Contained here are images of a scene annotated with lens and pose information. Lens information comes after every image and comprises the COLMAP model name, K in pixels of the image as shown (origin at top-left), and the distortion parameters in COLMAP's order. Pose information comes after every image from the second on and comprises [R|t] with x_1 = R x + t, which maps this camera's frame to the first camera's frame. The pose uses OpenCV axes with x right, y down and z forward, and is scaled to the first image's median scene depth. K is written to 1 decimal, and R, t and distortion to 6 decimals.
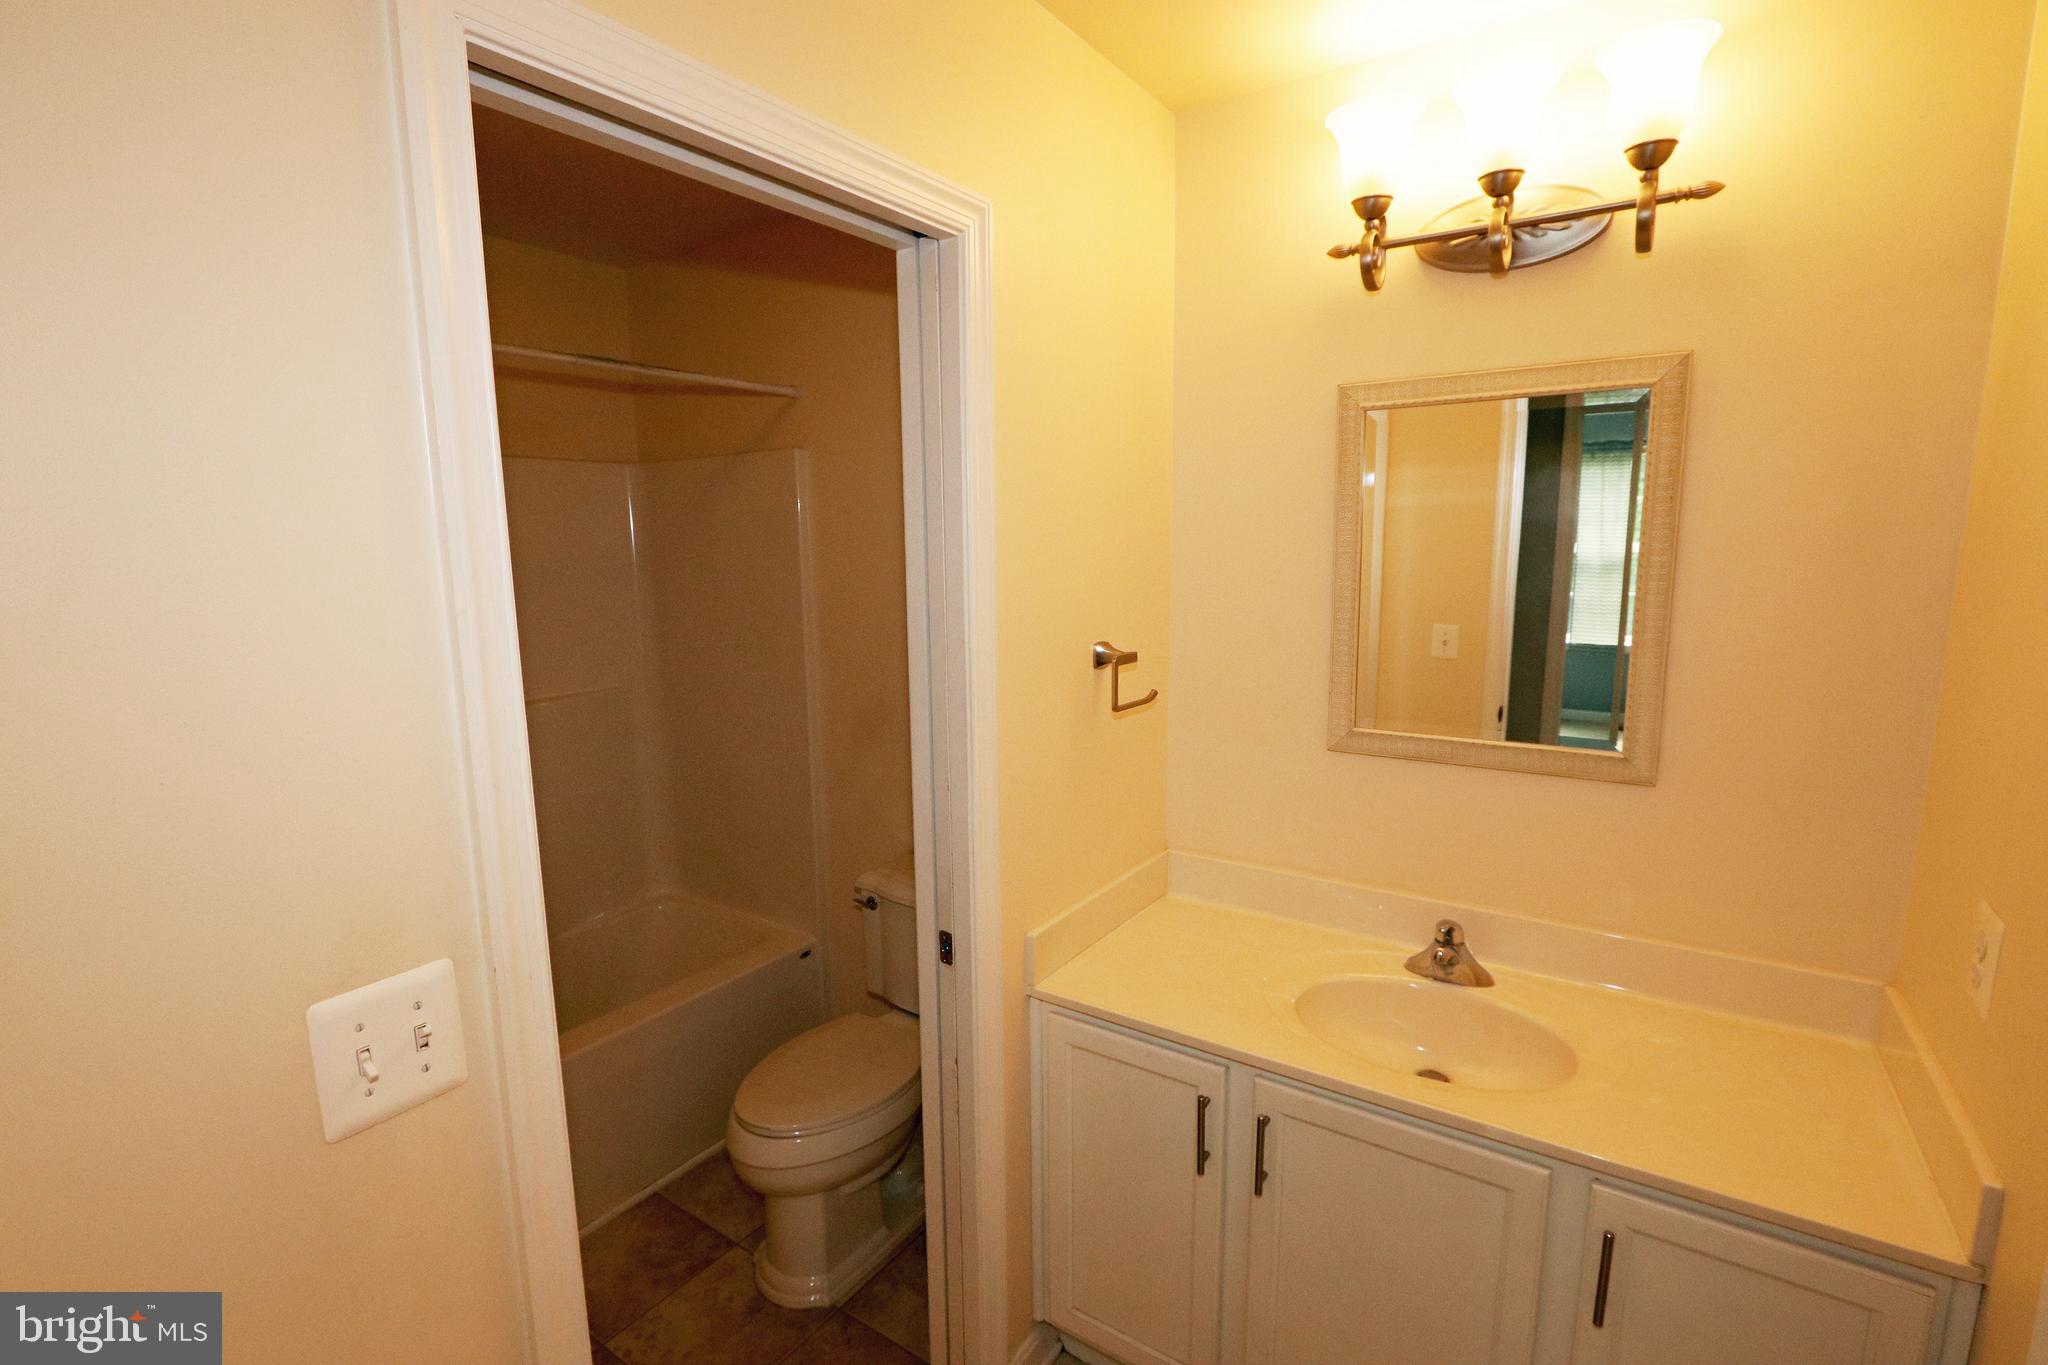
lens RADIAL K [[943.3, 0, 1015.9], [0, 943.3, 688.7], [0, 0, 1]] dist [-0.018123, 0.000906]
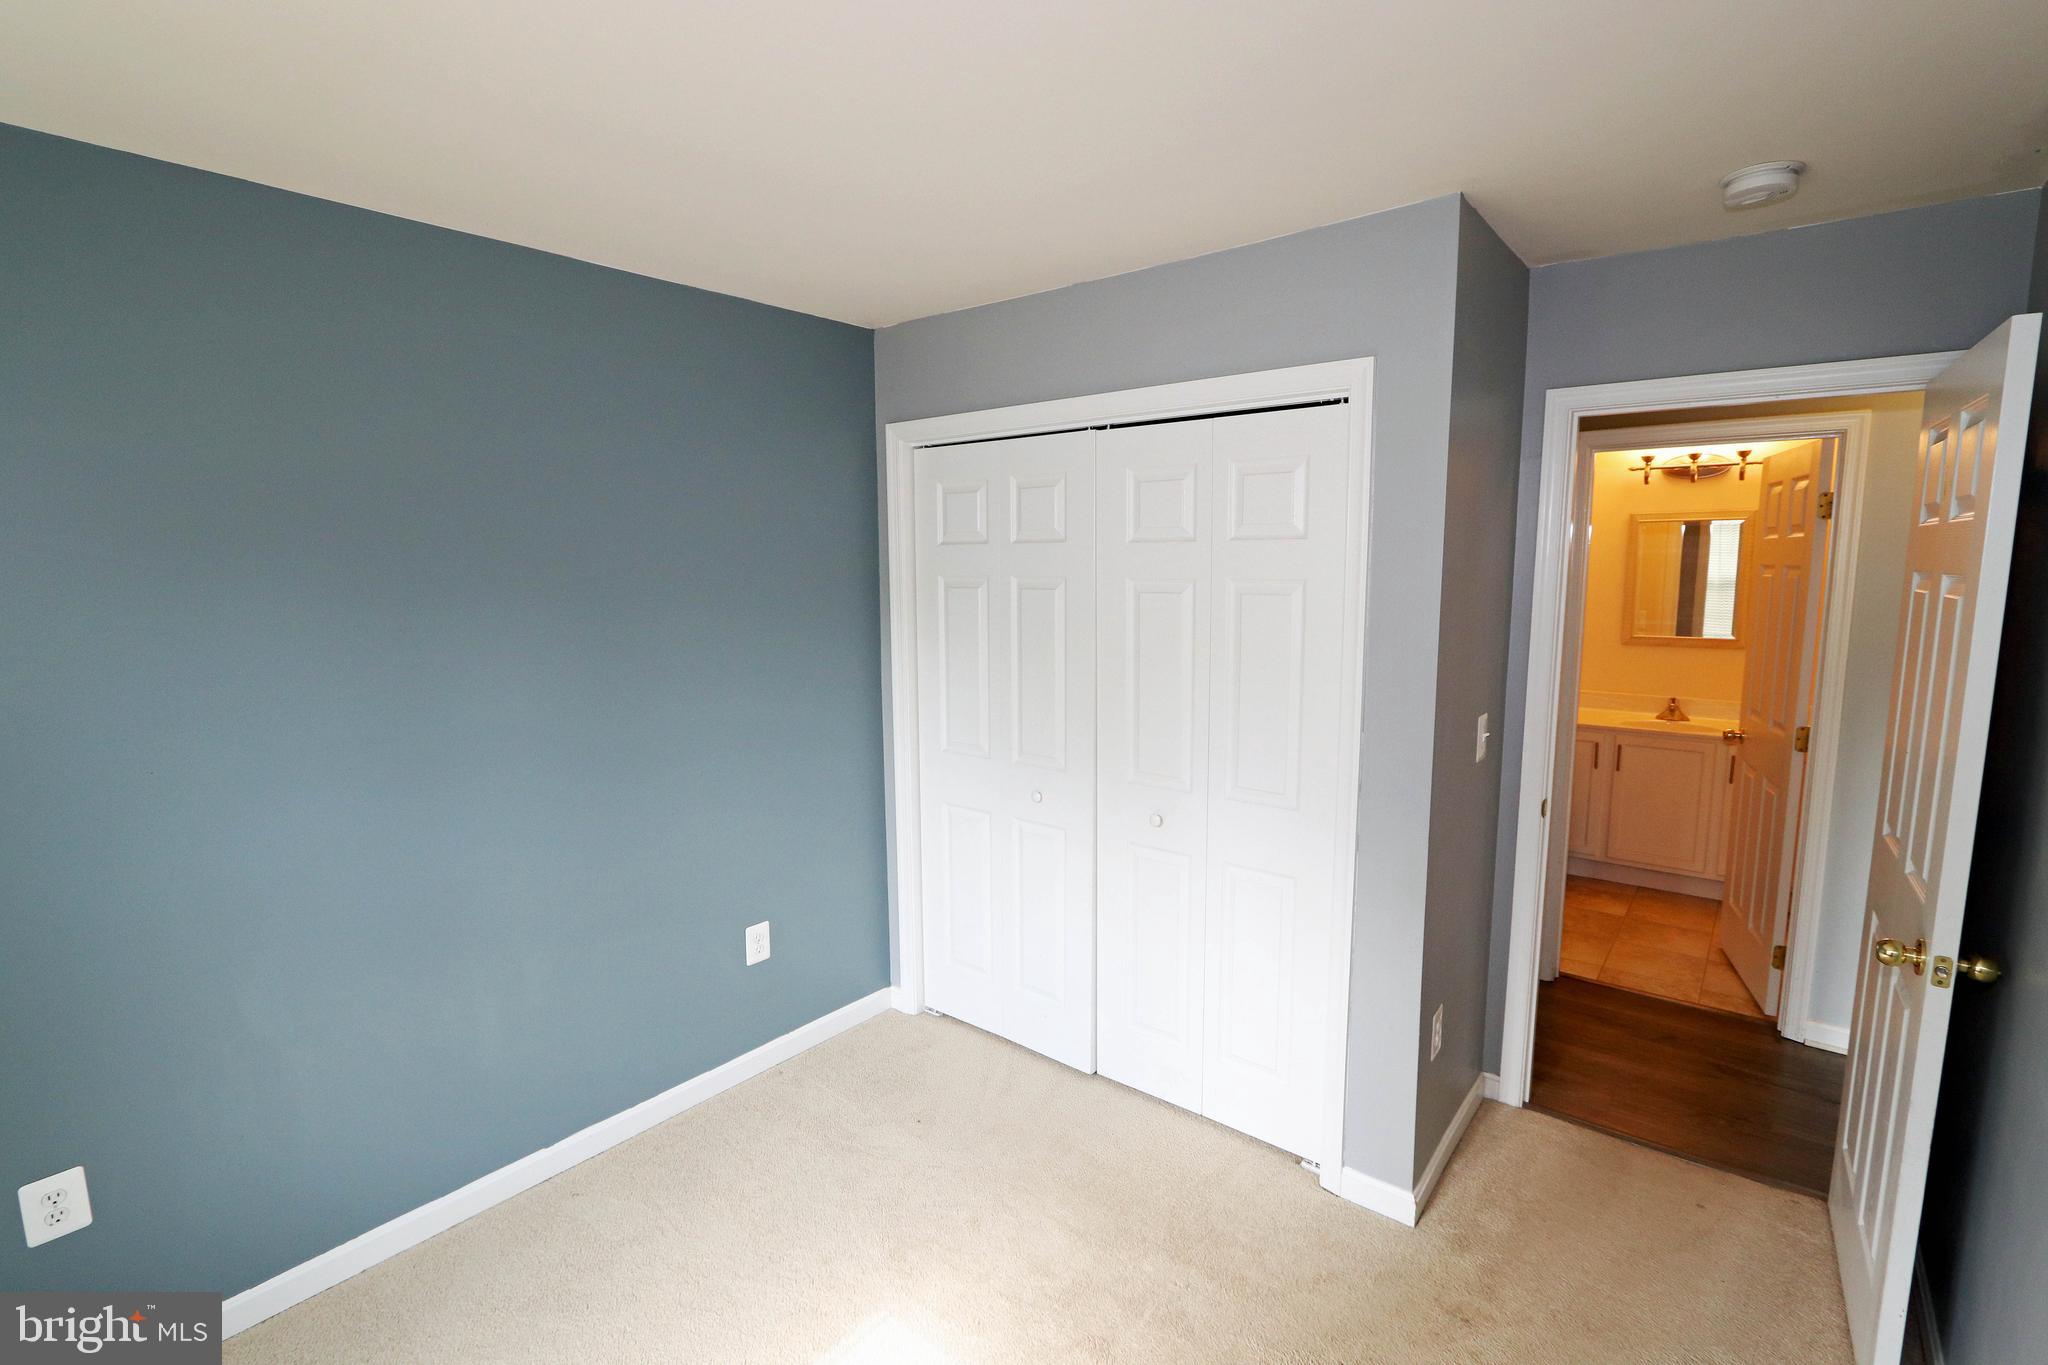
lens RADIAL K [[943.3, 0, 1015.9], [0, 943.3, 688.7], [0, 0, 1]] dist [-0.018123, 0.000906]
pose [[0.996712, 0.018222, -0.078952, -0.718937], [-0.020872, 0.999242, -0.032865, 0.190617], [0.078293, 0.034405, 0.996337, -1.098195]]
